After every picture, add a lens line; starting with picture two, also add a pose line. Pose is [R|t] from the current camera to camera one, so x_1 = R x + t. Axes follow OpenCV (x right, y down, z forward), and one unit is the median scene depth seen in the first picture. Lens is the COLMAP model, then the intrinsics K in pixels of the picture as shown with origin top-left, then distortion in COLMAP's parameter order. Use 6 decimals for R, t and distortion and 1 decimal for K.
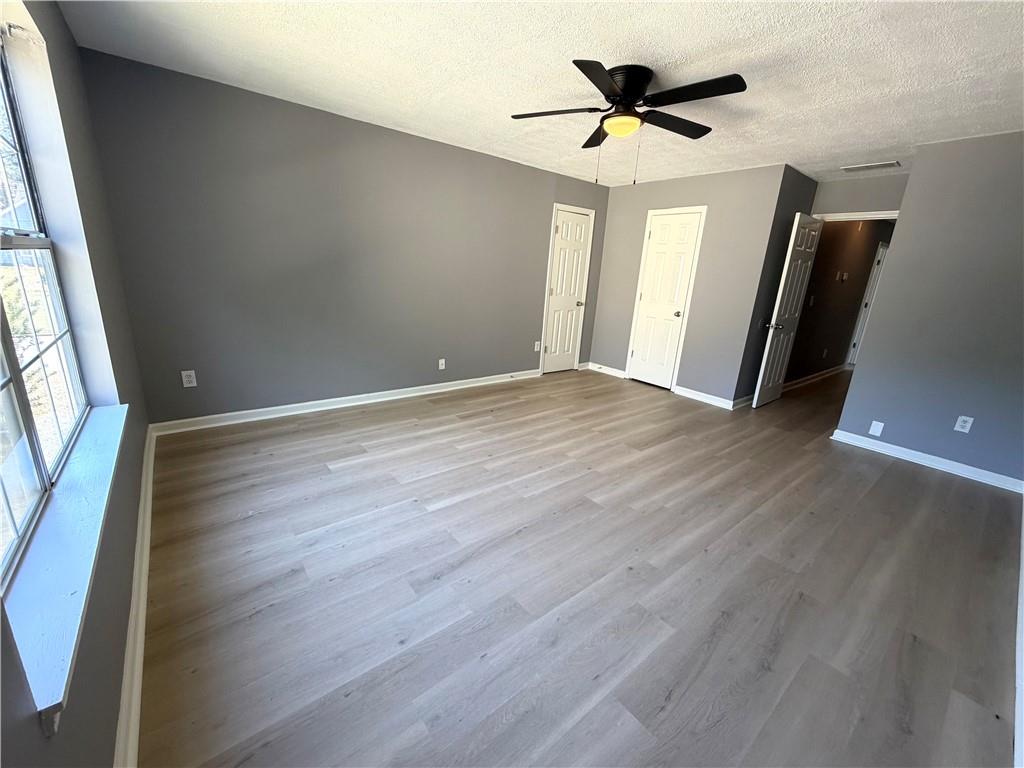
lens RADIAL K [[411.0, 0, 512.2], [0, 411.0, 385.1], [0, 0, 1]] dist [-0.001467, -0.000142]
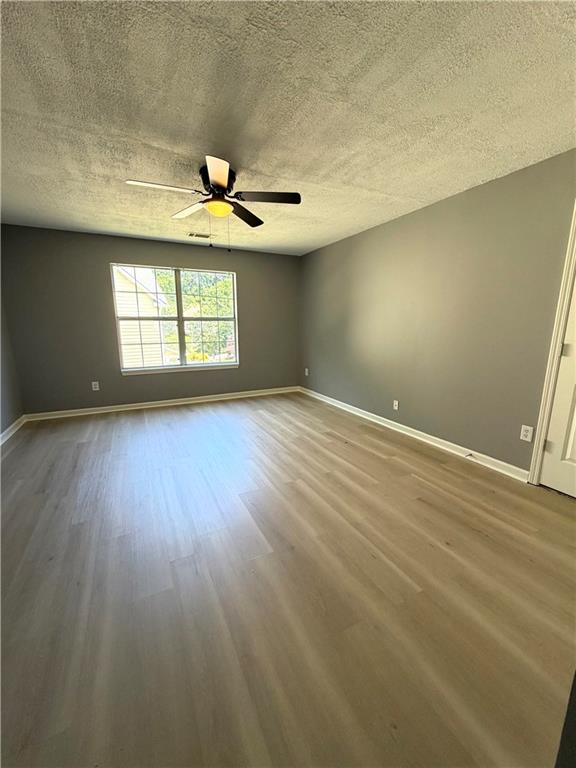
lens RADIAL K [[308.3, 0, 284.8], [0, 308.3, 384.4], [0, 0, 1]] dist [-0.001467, -0.000142]
pose [[-0.214779, 0.134310, -0.967383, 0.788264], [-0.277981, 0.941125, 0.192382, -0.204861], [0.936267, 0.310234, -0.164799, 0.951487]]
